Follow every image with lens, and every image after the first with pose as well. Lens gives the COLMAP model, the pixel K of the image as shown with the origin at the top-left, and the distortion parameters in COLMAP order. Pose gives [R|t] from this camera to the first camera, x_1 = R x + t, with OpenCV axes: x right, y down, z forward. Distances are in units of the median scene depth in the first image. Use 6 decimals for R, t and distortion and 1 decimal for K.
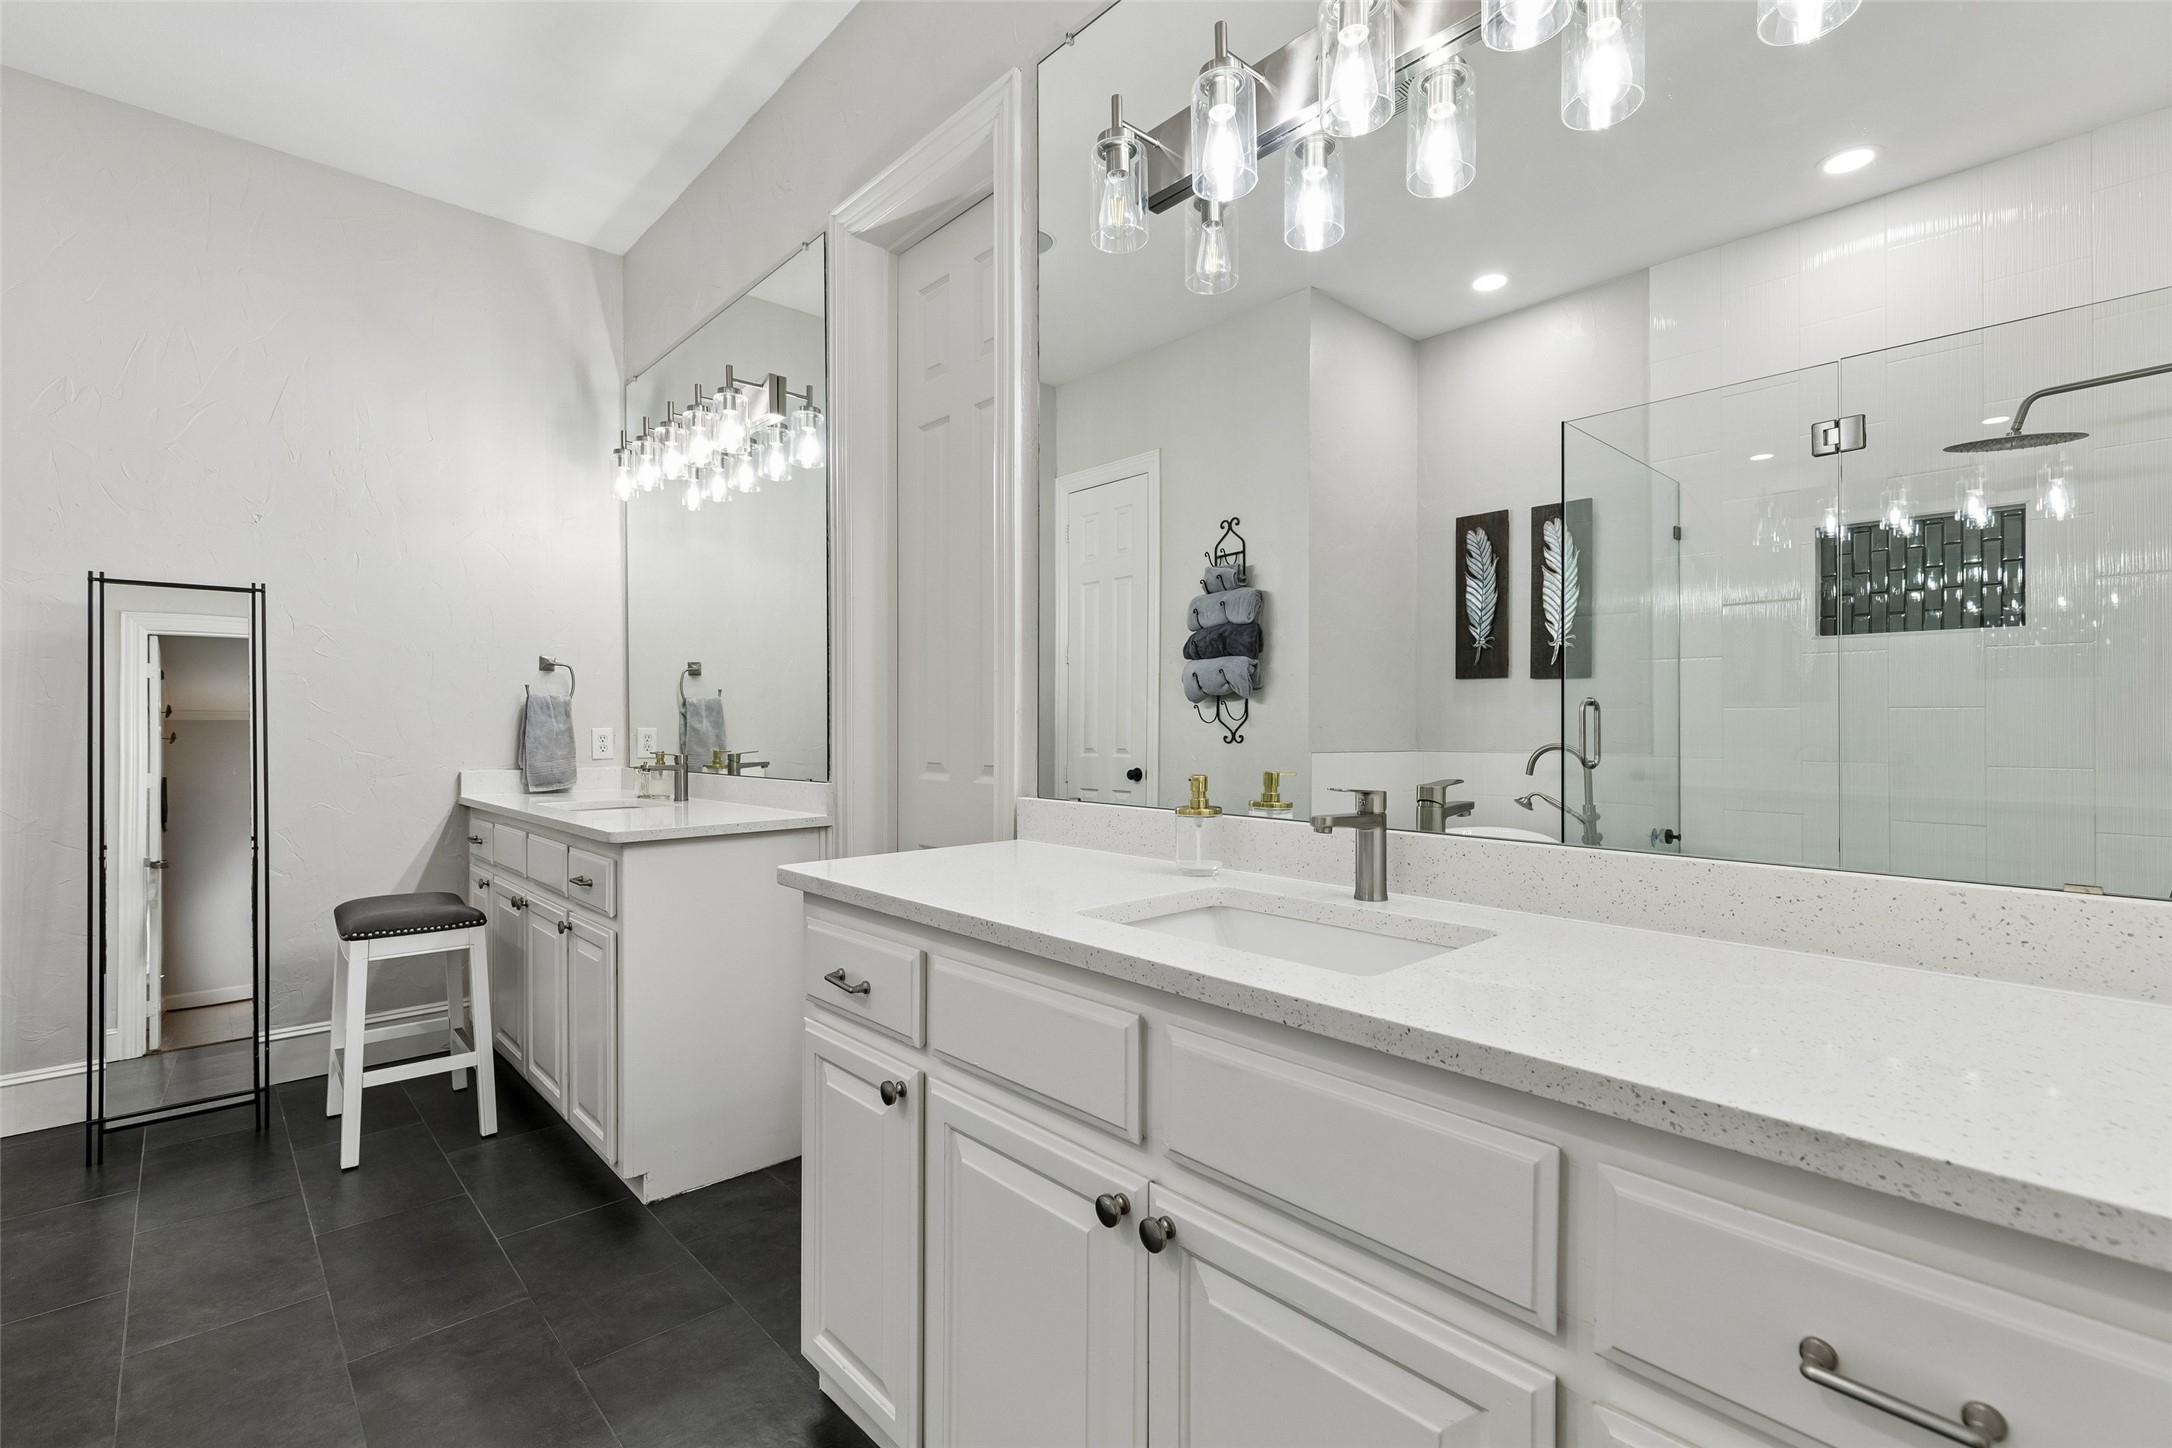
lens RADIAL K [[971.8, 0, 1089.6], [0, 971.8, 729.7], [0, 0, 1]] dist [0.009401, -0.001050]
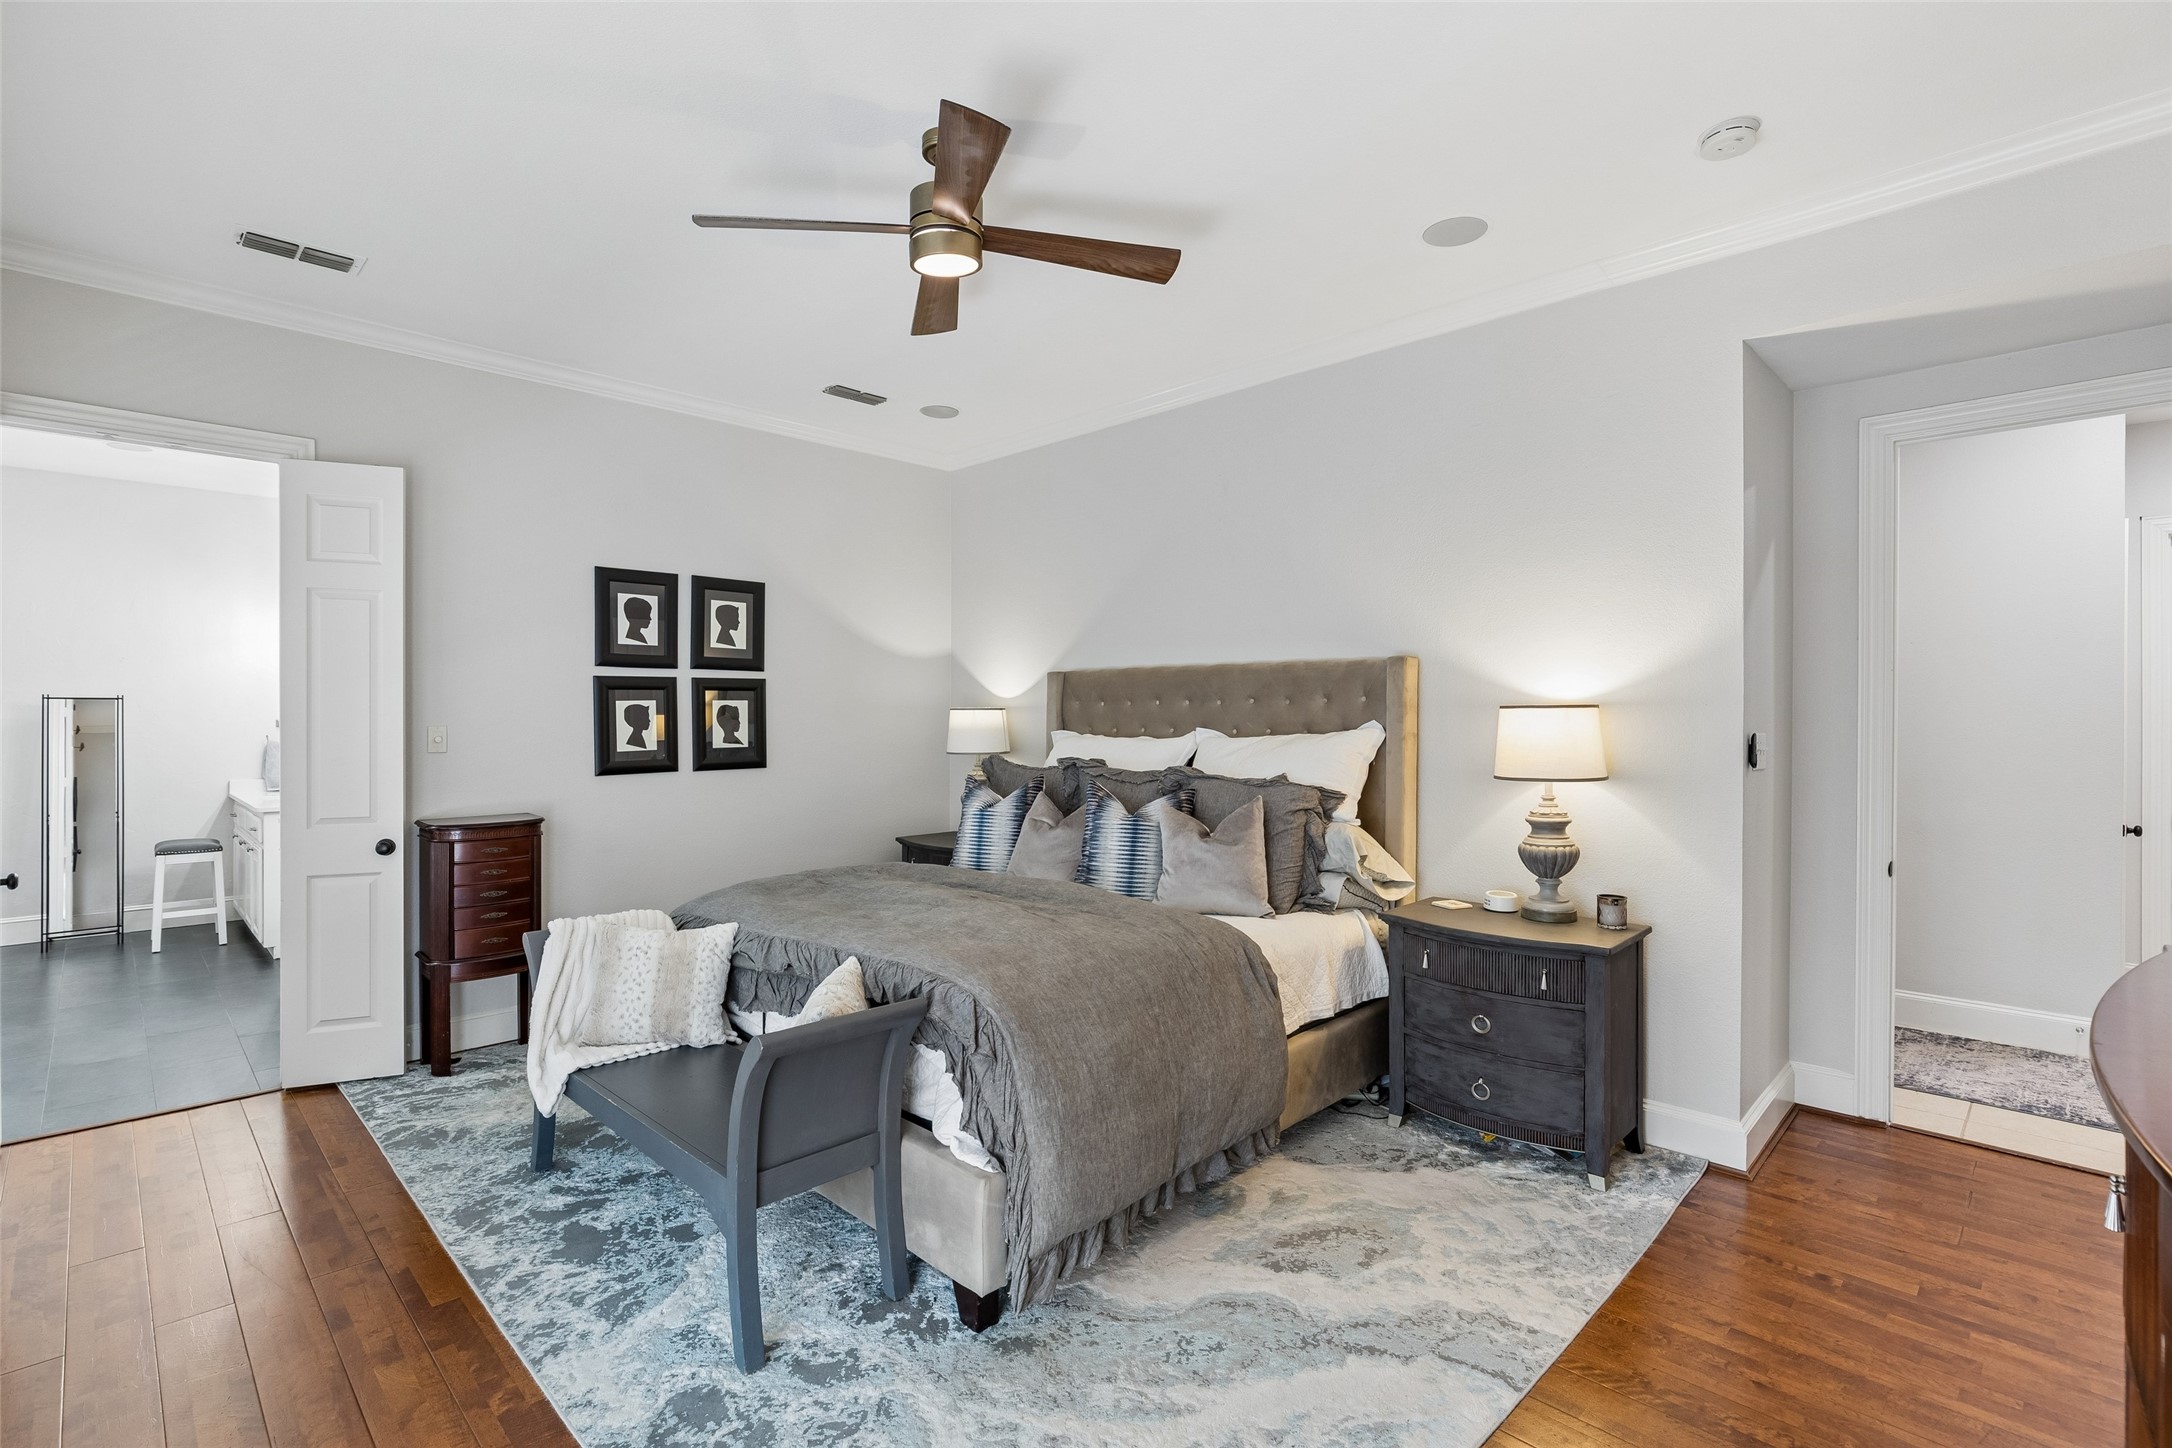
lens RADIAL K [[1011.6, 0, 1082.6], [0, 1011.6, 717.1], [0, 0, 1]] dist [0.002226, -0.000517]
pose [[0.999674, 0.001682, 0.025481, 1.267169], [-0.001605, 0.999994, -0.003024, -0.100606], [-0.025486, 0.002983, 0.999671, -1.342877]]
